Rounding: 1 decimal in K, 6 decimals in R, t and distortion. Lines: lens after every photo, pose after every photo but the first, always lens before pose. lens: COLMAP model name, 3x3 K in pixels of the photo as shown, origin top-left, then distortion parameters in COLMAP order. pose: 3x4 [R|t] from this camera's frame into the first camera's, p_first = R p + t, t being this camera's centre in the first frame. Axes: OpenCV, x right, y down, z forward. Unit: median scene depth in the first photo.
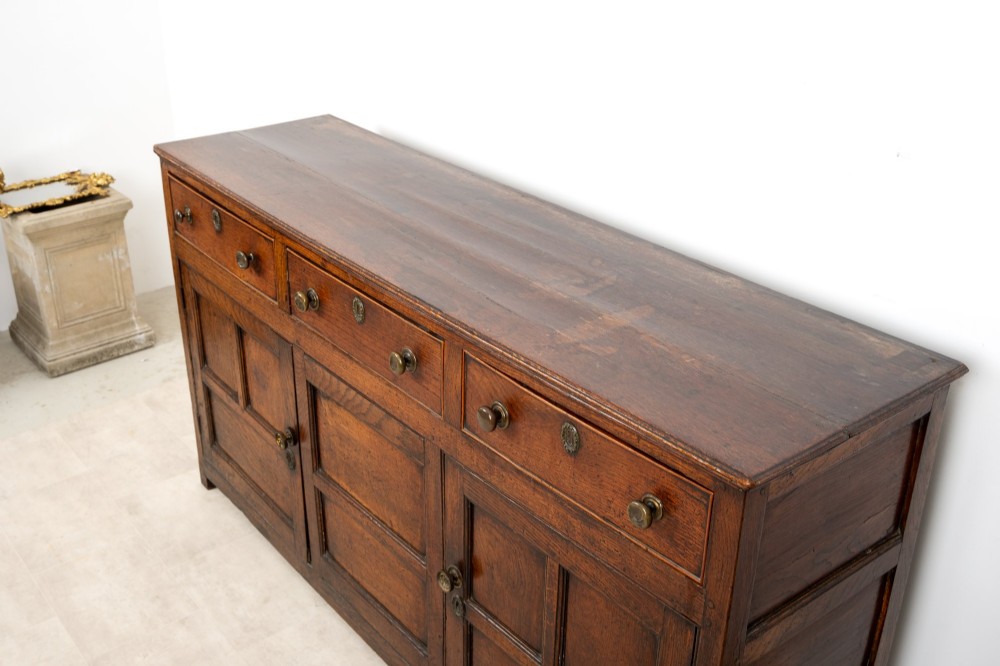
lens RADIAL K [[1057.6, 0, 495.3], [0, 1057.6, 313.3], [0, 0, 1]] dist [0.004044, 0.000000]
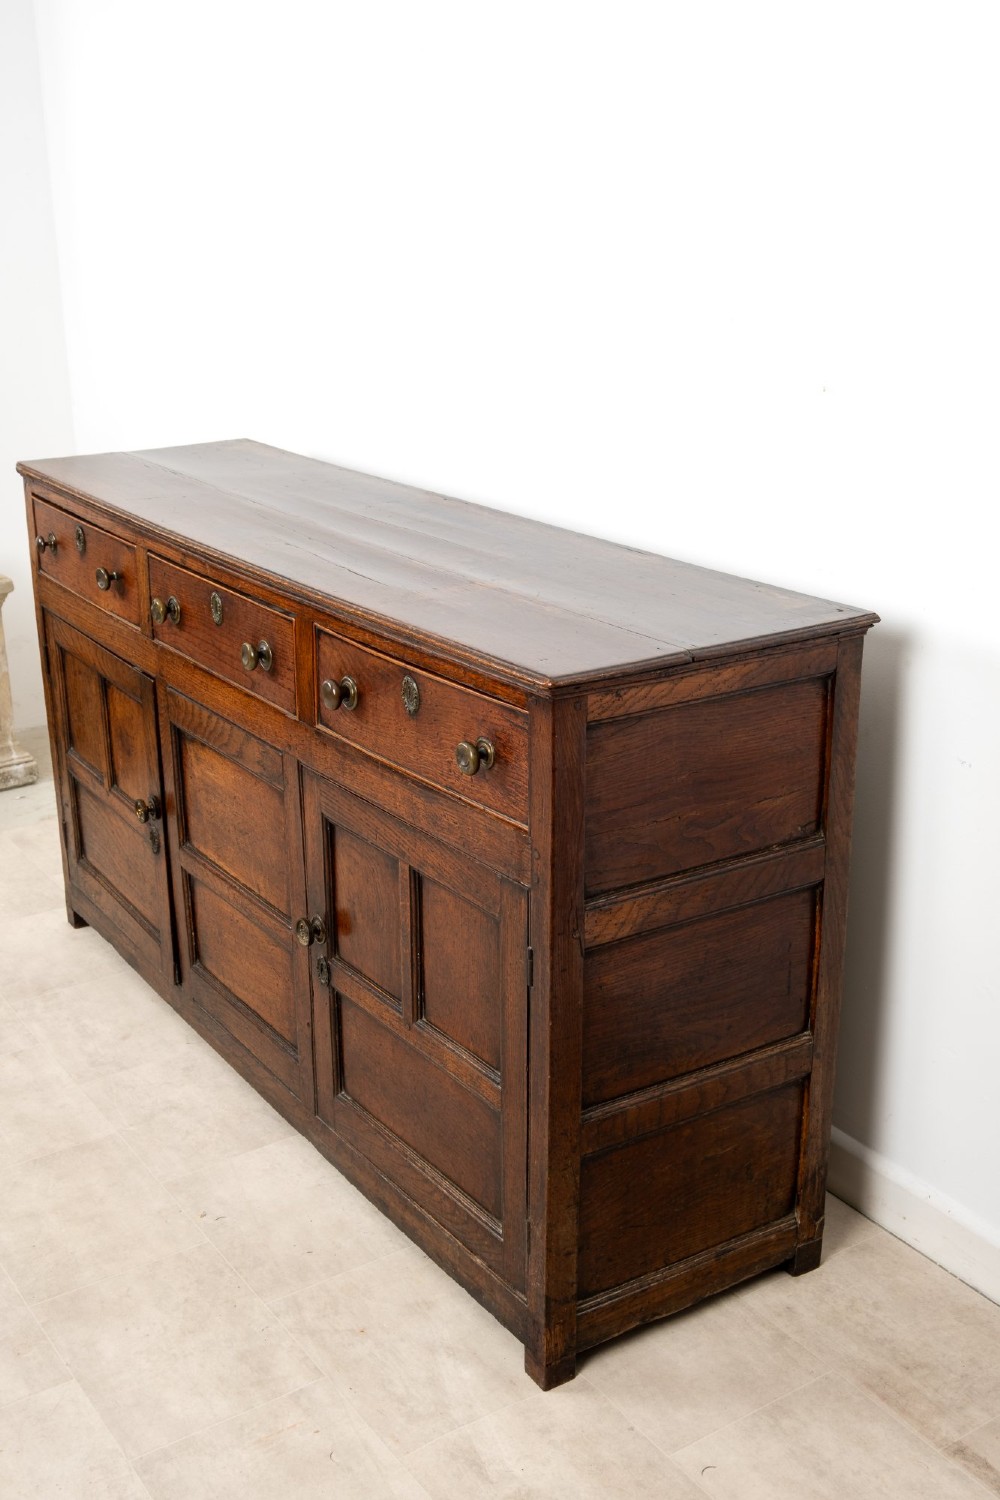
lens RADIAL K [[1704.1, 0, 499.6], [0, 1704.1, 746.4], [0, 0, 1]] dist [0.015046, 0.000000]
pose [[0.994935, 0.011838, -0.099820, 0.196066], [-0.023015, 0.993490, -0.111573, 0.216458], [0.097849, 0.113305, 0.988730, -0.249149]]
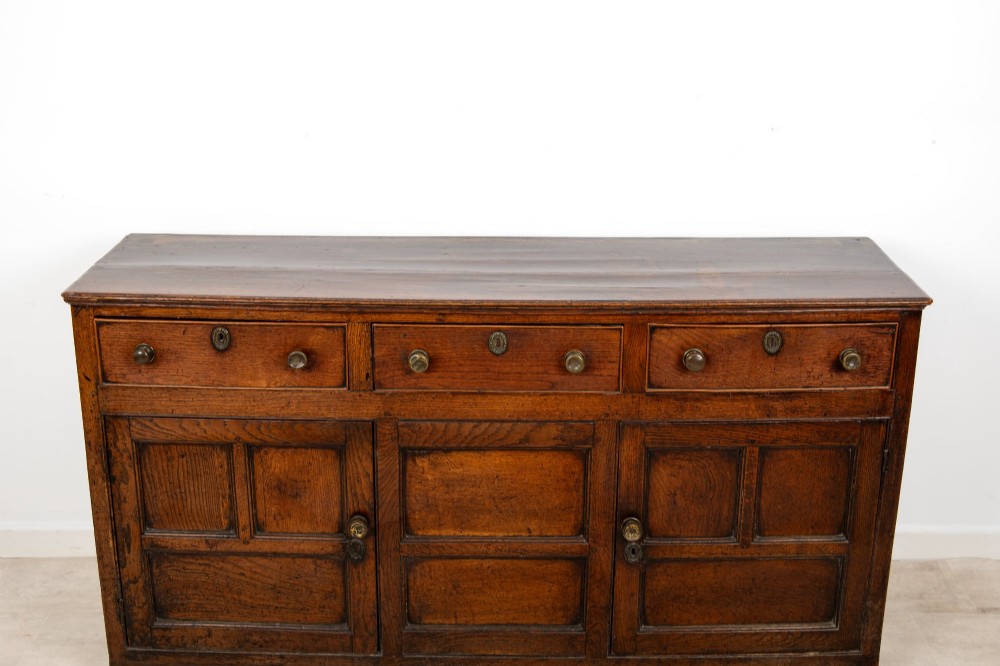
lens RADIAL K [[1264.1, 0, 493.8], [0, 1264.1, 326.2], [0, 0, 1]] dist [-0.033037, 0.000000]
pose [[0.631416, -0.257760, 0.731350, -0.970054], [0.331663, 0.942288, 0.045760, -0.072403], [-0.700937, 0.213668, 0.680465, 0.072616]]
